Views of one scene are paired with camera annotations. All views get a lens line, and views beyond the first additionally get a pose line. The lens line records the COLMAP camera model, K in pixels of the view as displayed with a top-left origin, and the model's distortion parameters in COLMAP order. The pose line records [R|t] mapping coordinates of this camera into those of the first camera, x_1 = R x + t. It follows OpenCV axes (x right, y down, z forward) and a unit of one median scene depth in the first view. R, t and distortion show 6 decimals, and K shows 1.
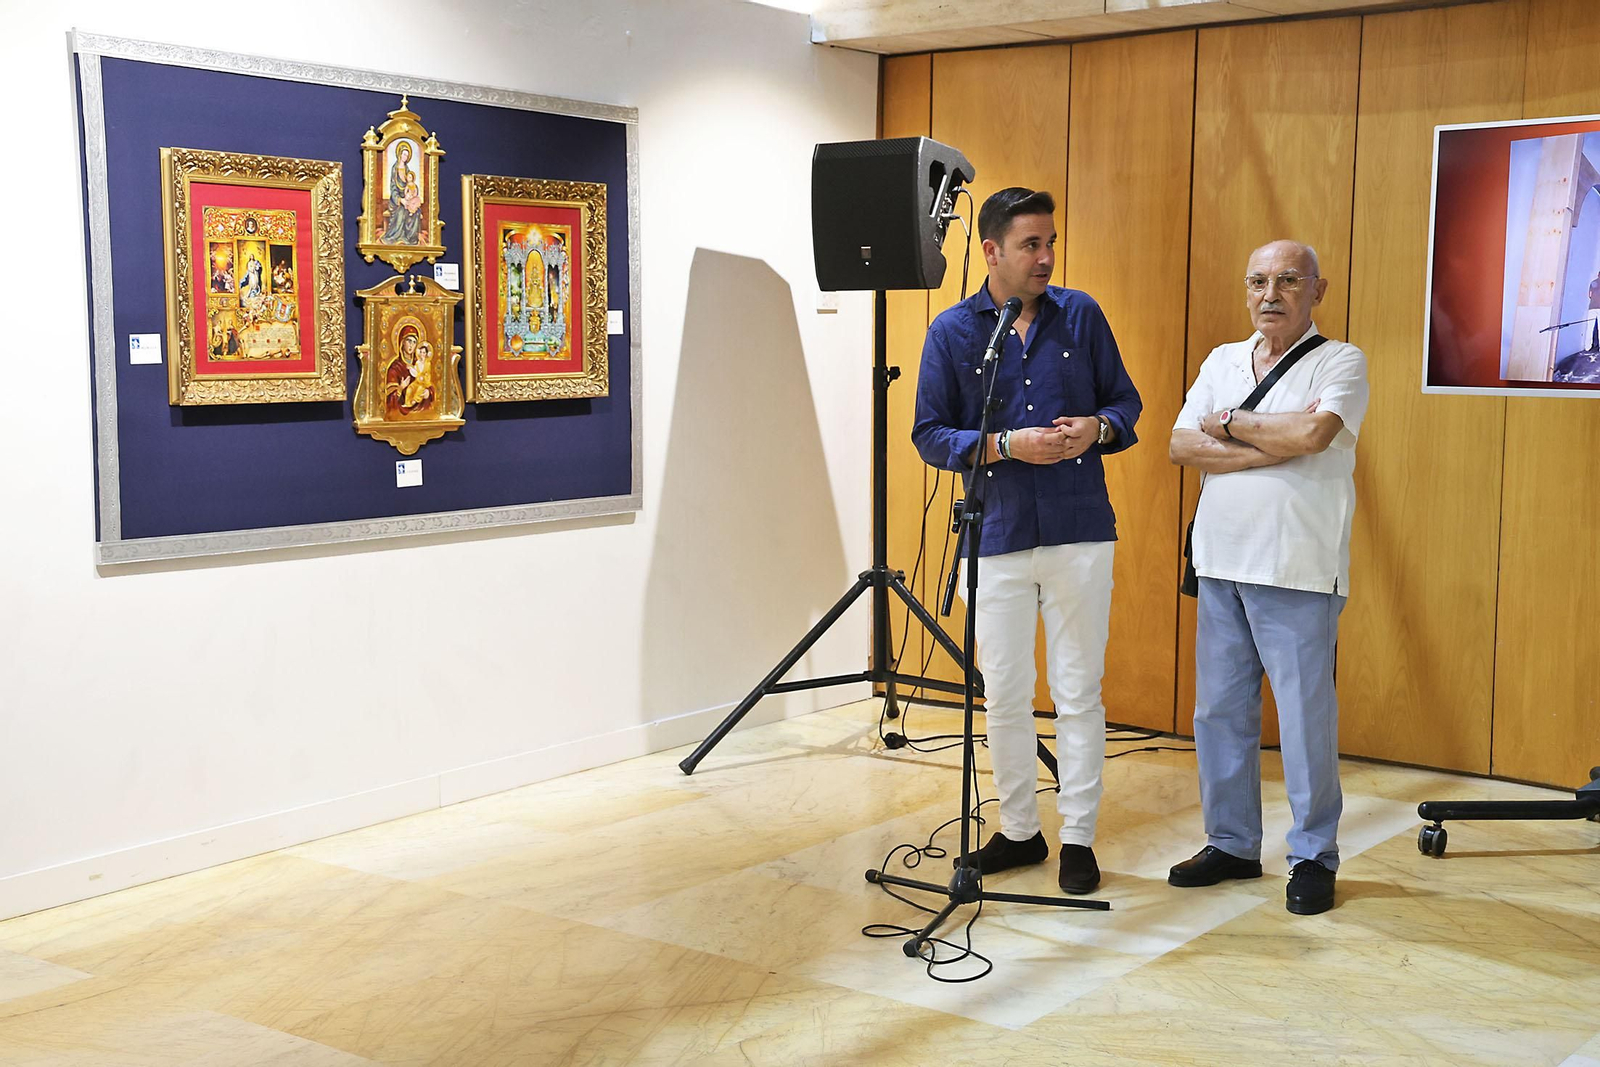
lens RADIAL K [[2094.9, 0, 797.6], [0, 2094.9, 540.0], [0, 0, 1]] dist [0.140358, 0.000000]
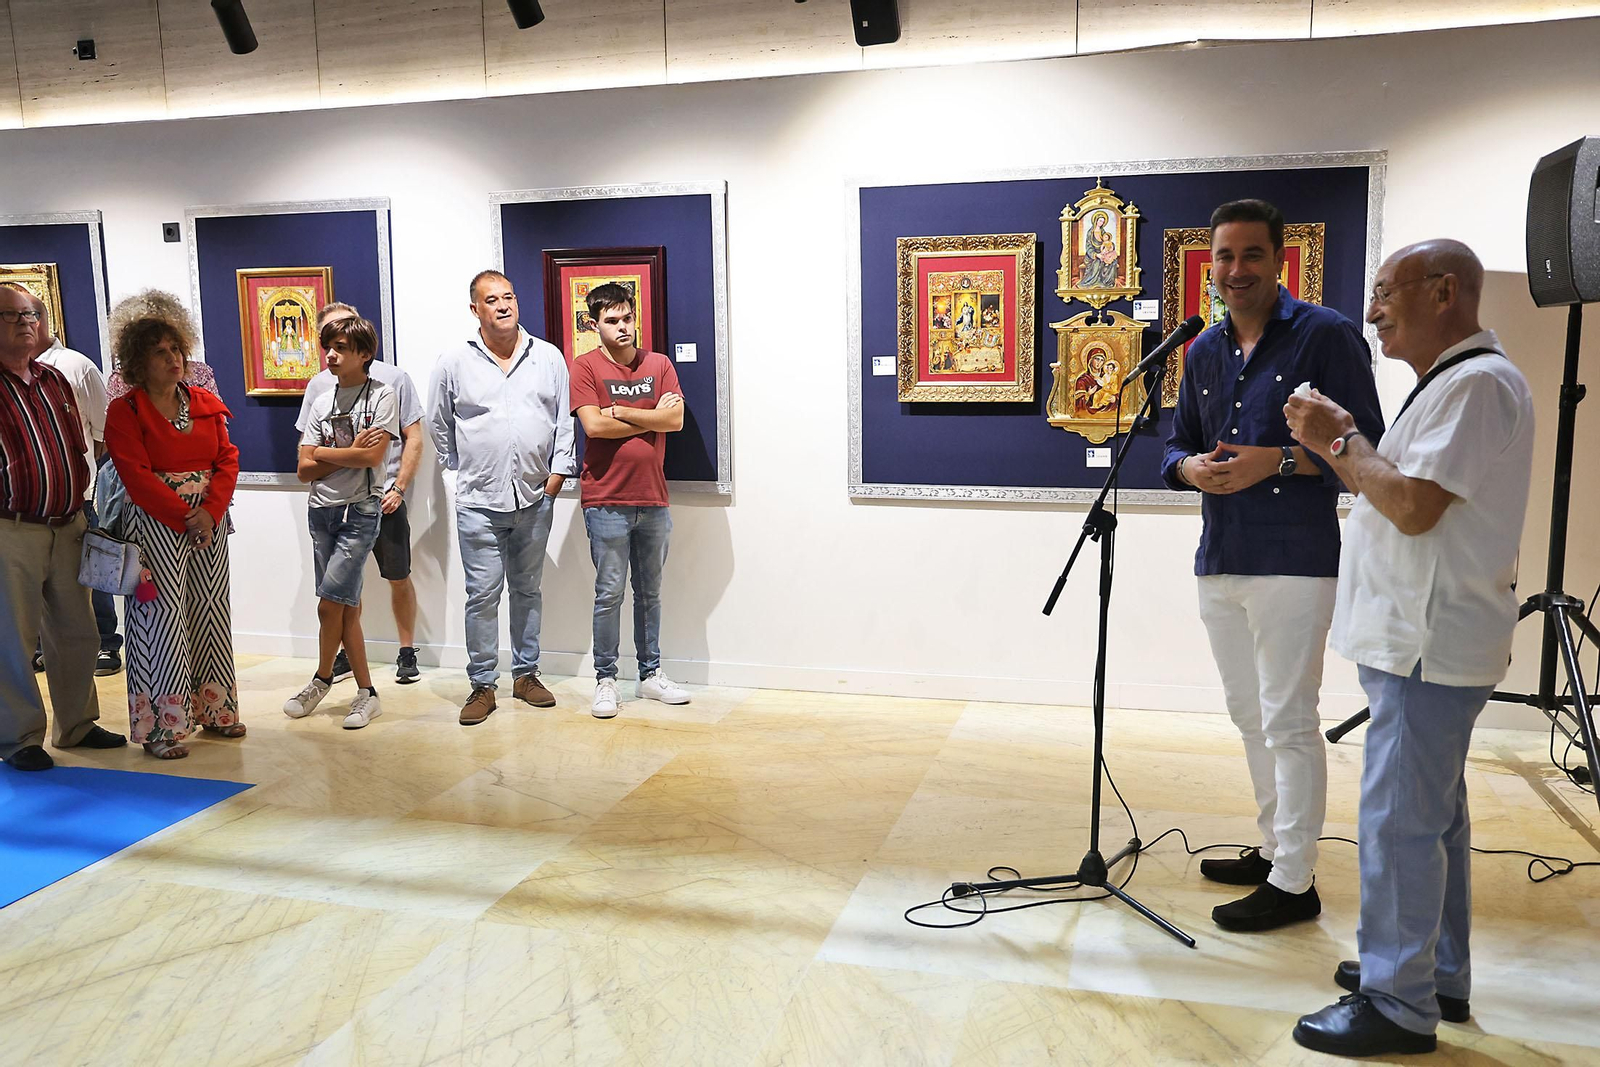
lens RADIAL K [[1313.6, 0, 805.6], [0, 1313.6, 529.7], [0, 0, 1]] dist [-0.039132, 0.090201]
pose [[0.368732, 0.122294, -0.921456, 0.493120], [-0.083289, 0.991667, 0.098283, -0.049288], [0.925797, 0.040507, 0.375845, 0.477811]]
